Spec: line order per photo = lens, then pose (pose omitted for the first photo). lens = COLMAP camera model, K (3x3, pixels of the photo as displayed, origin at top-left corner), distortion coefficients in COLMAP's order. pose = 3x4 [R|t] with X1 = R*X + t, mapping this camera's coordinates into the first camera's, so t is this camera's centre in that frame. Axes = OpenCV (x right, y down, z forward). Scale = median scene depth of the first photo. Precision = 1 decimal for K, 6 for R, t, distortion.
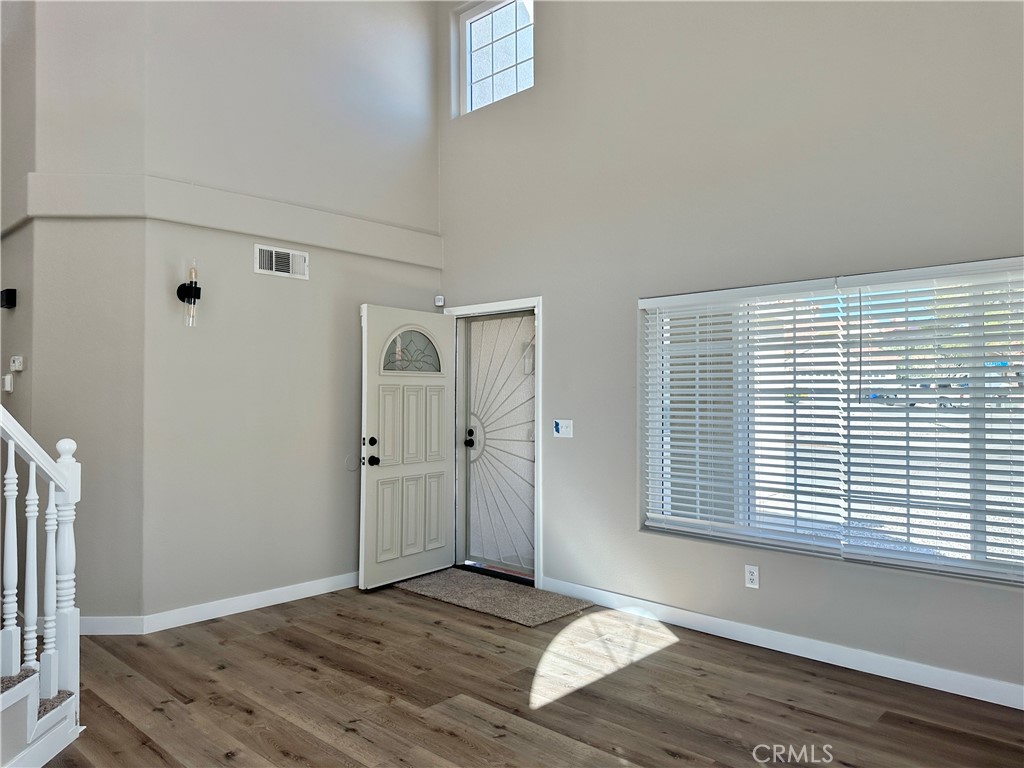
lens RADIAL K [[719.7, 0, 498.8], [0, 719.7, 383.7], [0, 0, 1]] dist [0.090700, -0.127981]
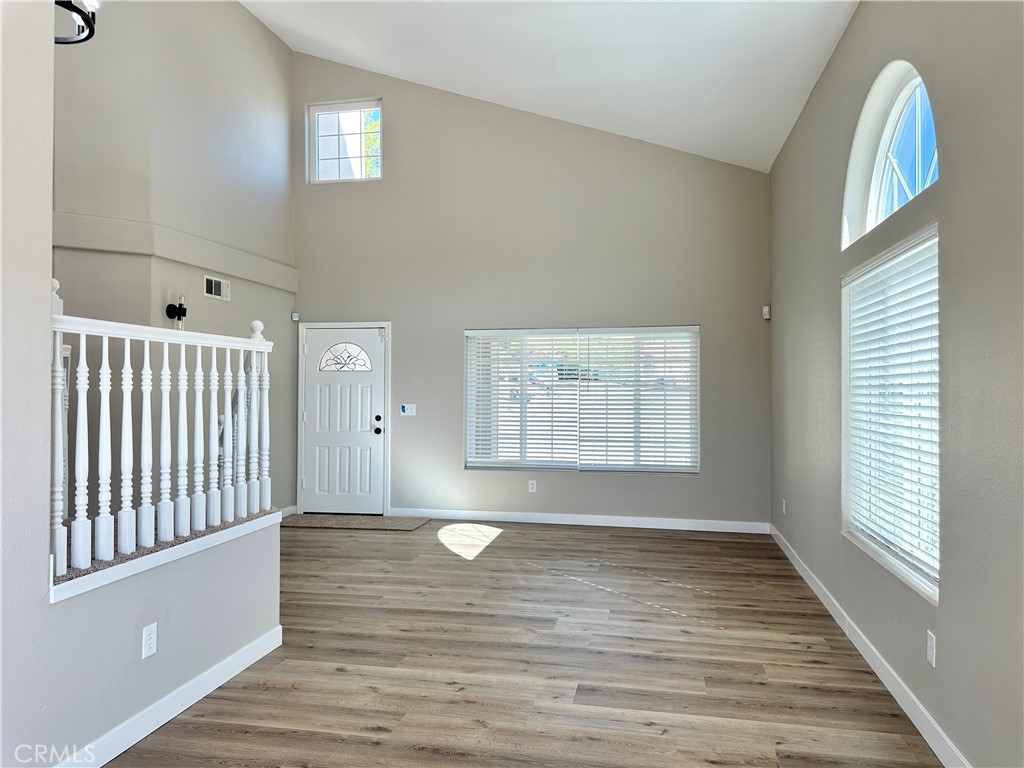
lens RADIAL K [[715.6, 0, 510.0], [0, 715.6, 378.3], [0, 0, 1]] dist [0.071103, -0.099207]
pose [[0.844210, 0.008690, 0.535943, -0.647125], [-0.011745, 0.999928, 0.002288, -0.012379], [-0.535884, -0.008226, 0.844251, -0.482571]]
